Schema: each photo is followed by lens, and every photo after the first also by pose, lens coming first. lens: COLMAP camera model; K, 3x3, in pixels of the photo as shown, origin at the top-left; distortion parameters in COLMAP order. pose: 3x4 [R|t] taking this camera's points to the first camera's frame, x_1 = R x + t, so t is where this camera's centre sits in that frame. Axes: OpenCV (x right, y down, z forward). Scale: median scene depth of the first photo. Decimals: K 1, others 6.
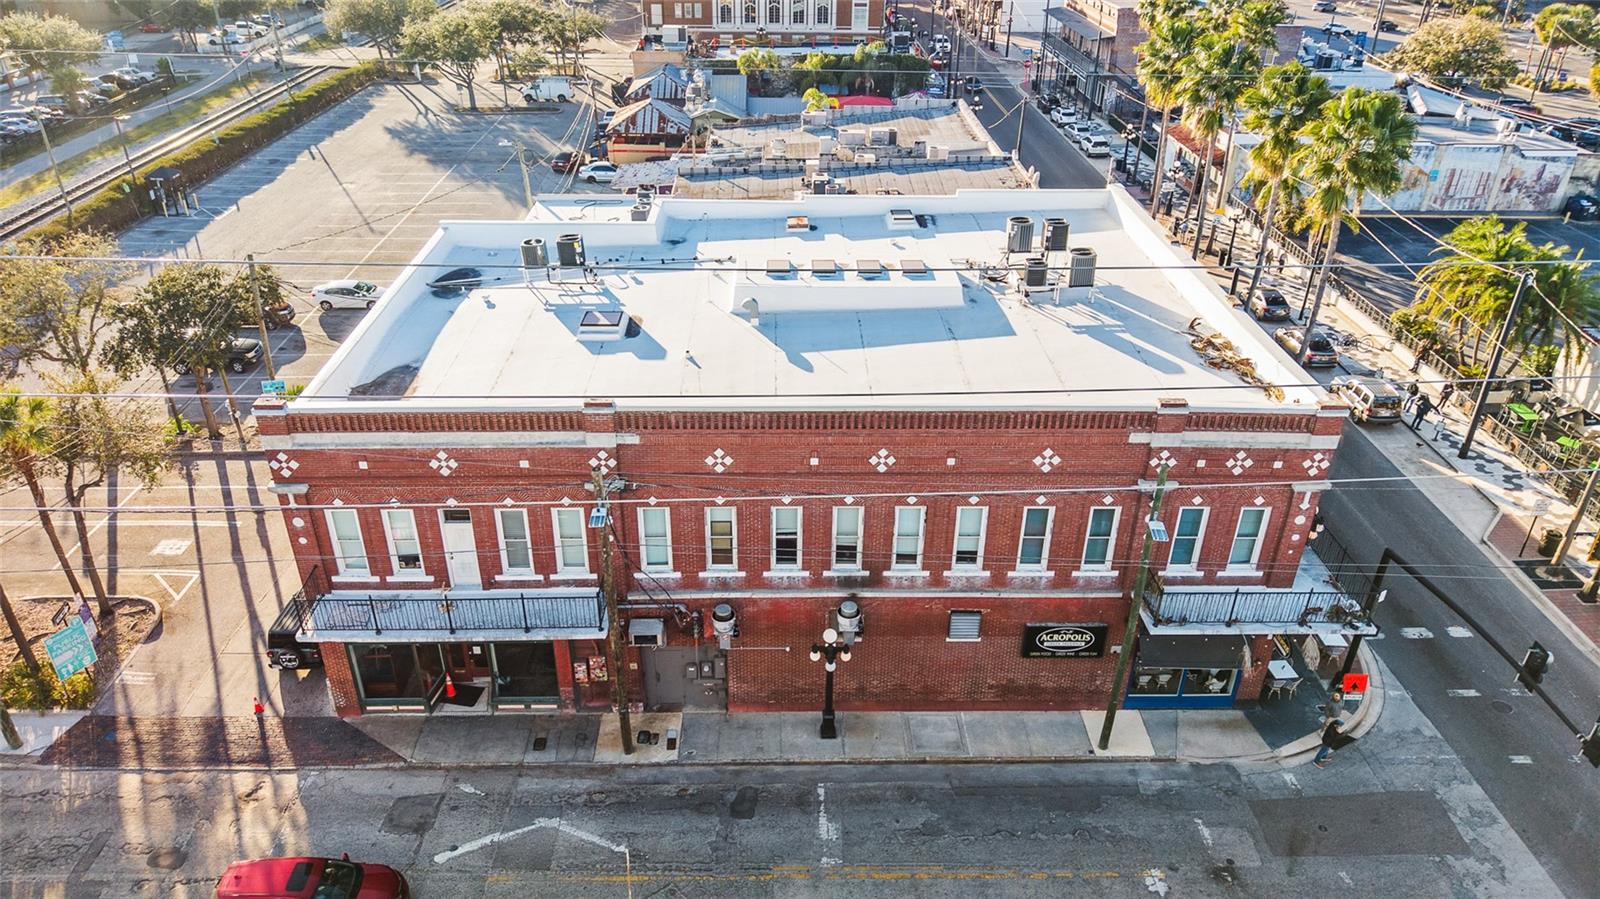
lens RADIAL K [[1077.7, 0, 795.3], [0, 1077.7, 449.8], [0, 0, 1]] dist [0.048841, -0.071345]
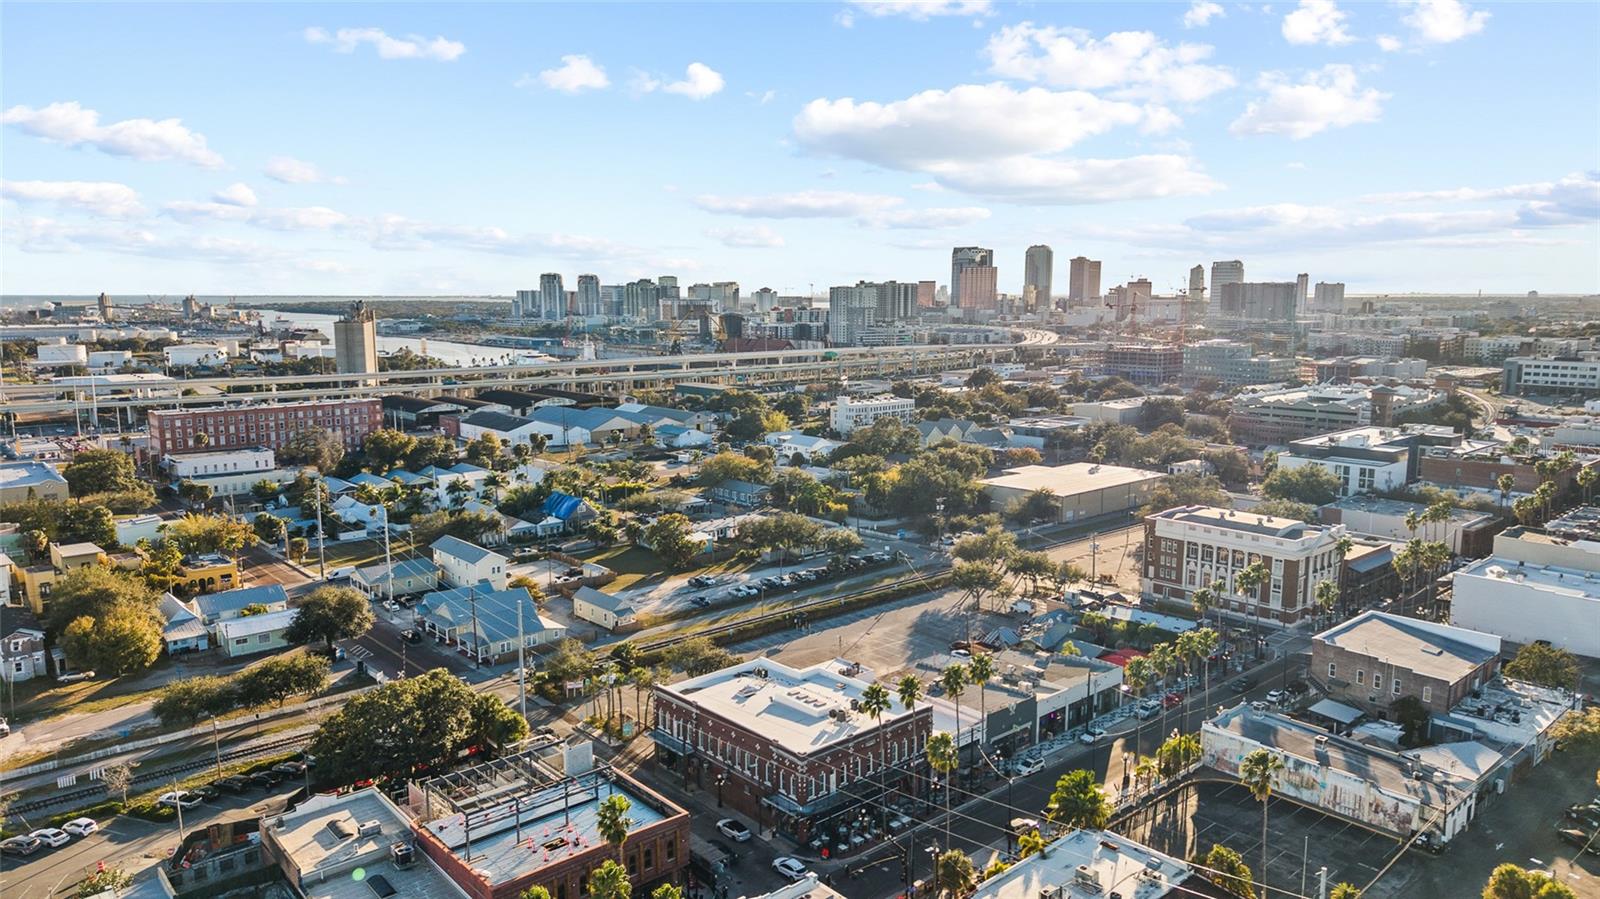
lens RADIAL K [[1071.8, 0, 800.0], [0, 1071.8, 449.5], [0, 0, 1]] dist [0.075517, -0.102632]
pose [[0.645692, 0.099612, -0.757073, 2.880307], [-0.369204, 0.908588, -0.195338, -0.239375], [0.668409, 0.405643, 0.623445, -1.661160]]
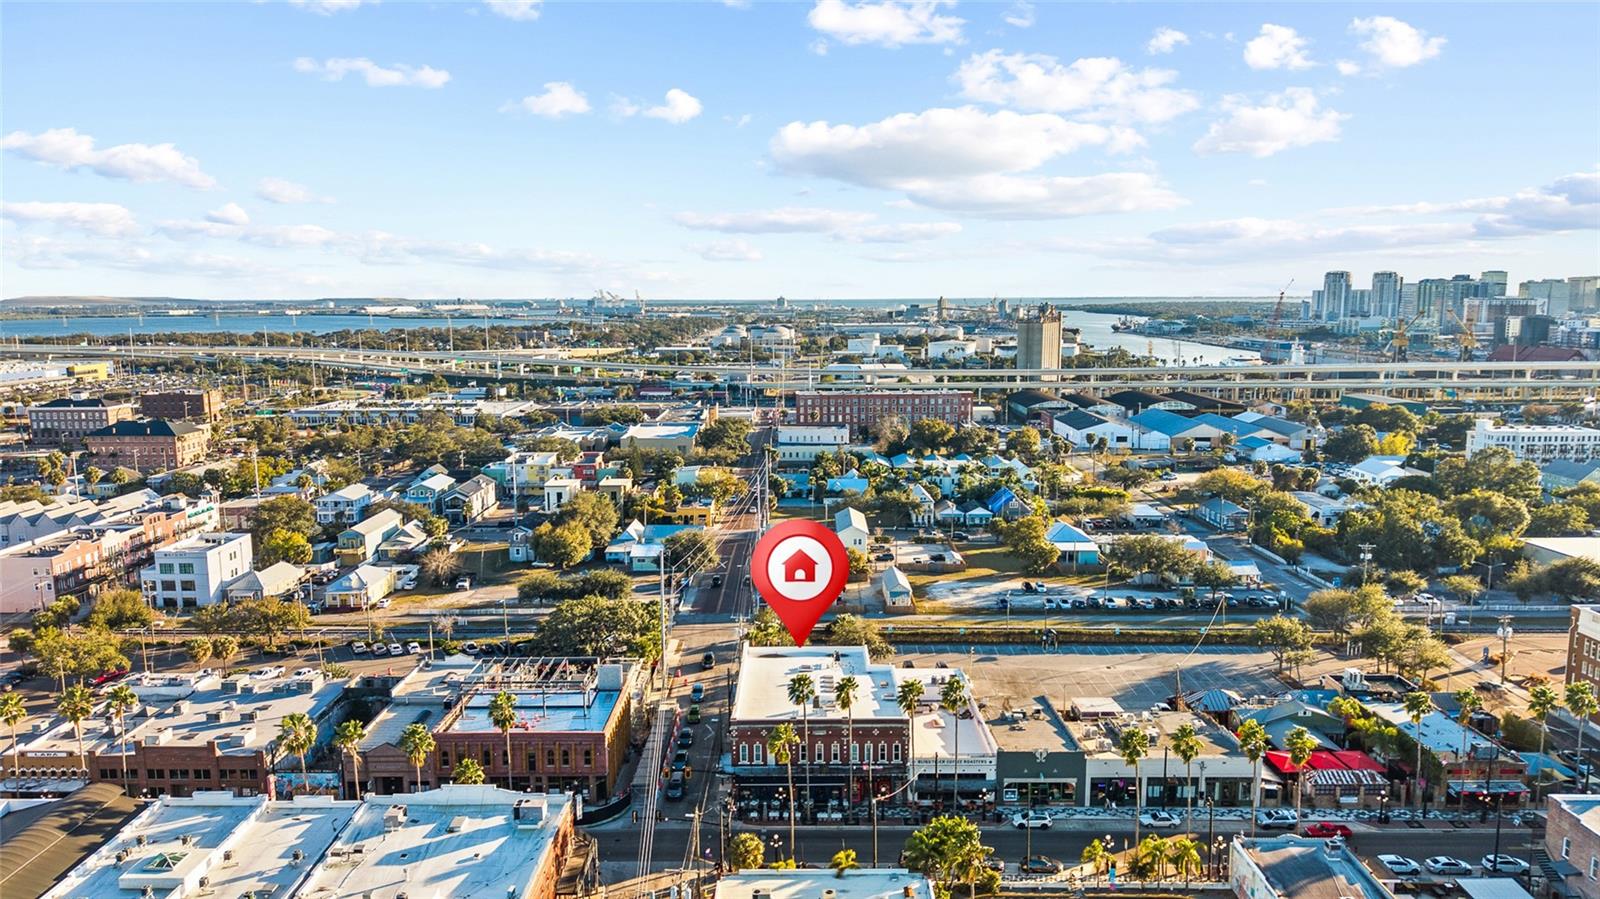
lens RADIAL K [[1064.1, 0, 803.0], [0, 1064.1, 425.0], [0, 0, 1]] dist [0.087266, -0.098324]
pose [[-0.026669, 0.109622, -0.993616, 3.991212], [-0.486703, 0.866779, 0.108692, -1.440584], [0.873160, 0.486494, 0.030237, 0.449160]]
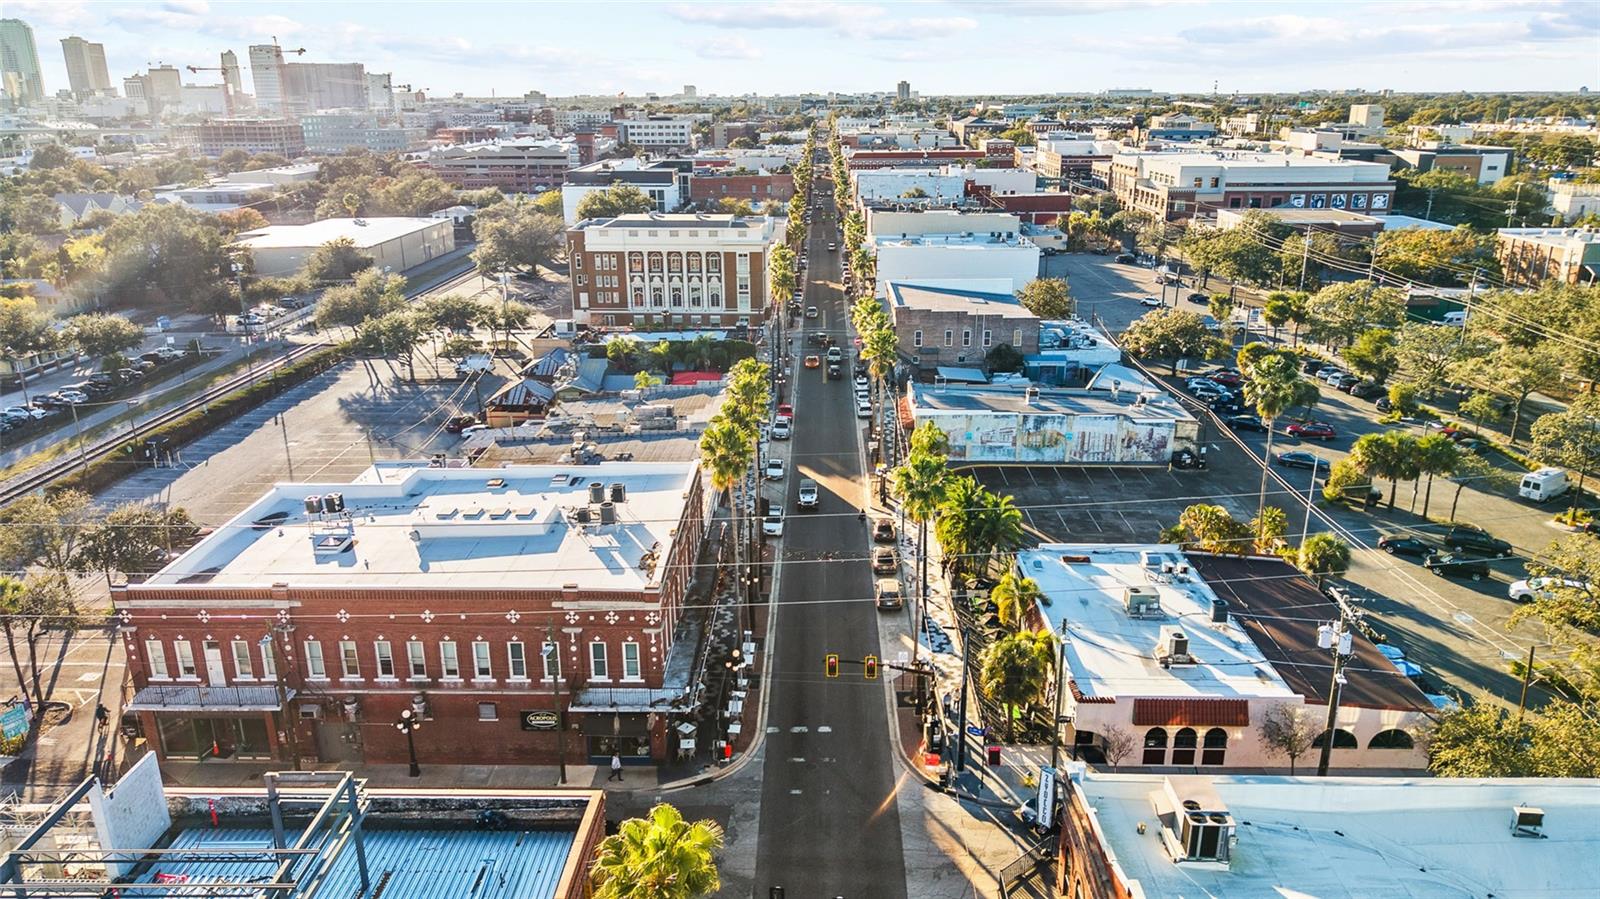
lens RADIAL K [[1093.2, 0, 803.1], [0, 1093.2, 442.9], [0, 0, 1]] dist [0.035157, -0.059119]
pose [[0.999120, -0.001986, -0.041894, 0.713605], [-0.006649, 0.978747, -0.204965, 0.089504], [0.041411, 0.205063, 0.977872, -0.818540]]
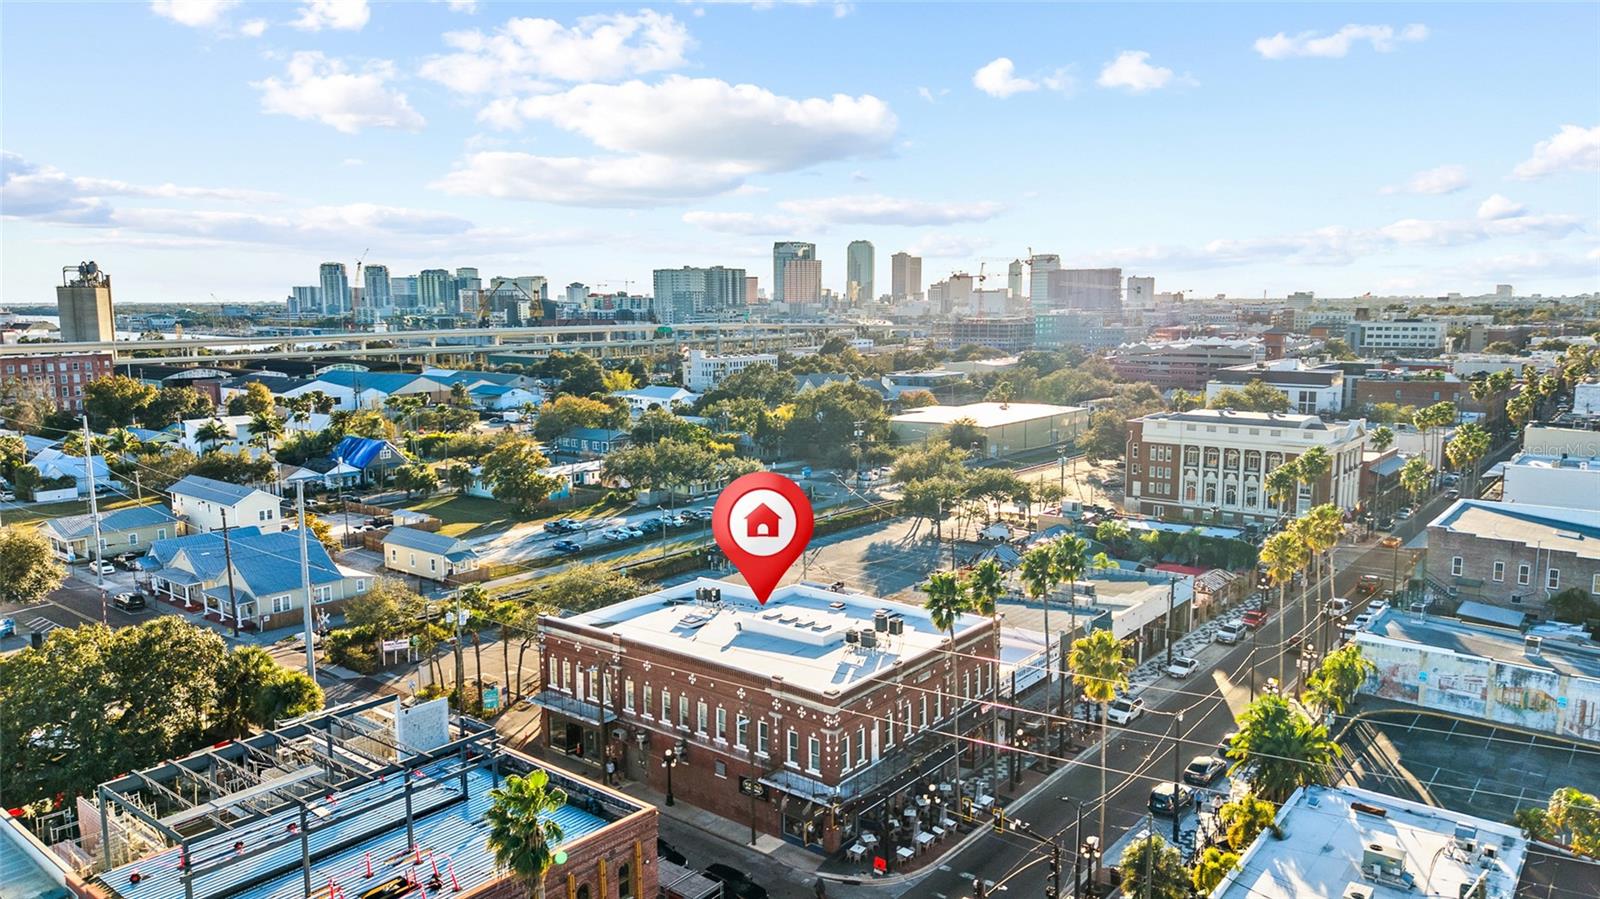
lens RADIAL K [[1104.6, 0, 795.2], [0, 1104.6, 446.7], [0, 0, 1]] dist [0.056944, -0.067078]
pose [[0.762594, 0.071060, -0.642963, 1.611260], [-0.307068, 0.914591, -0.263121, 0.102271], [0.569350, 0.398088, 0.719282, -0.800783]]
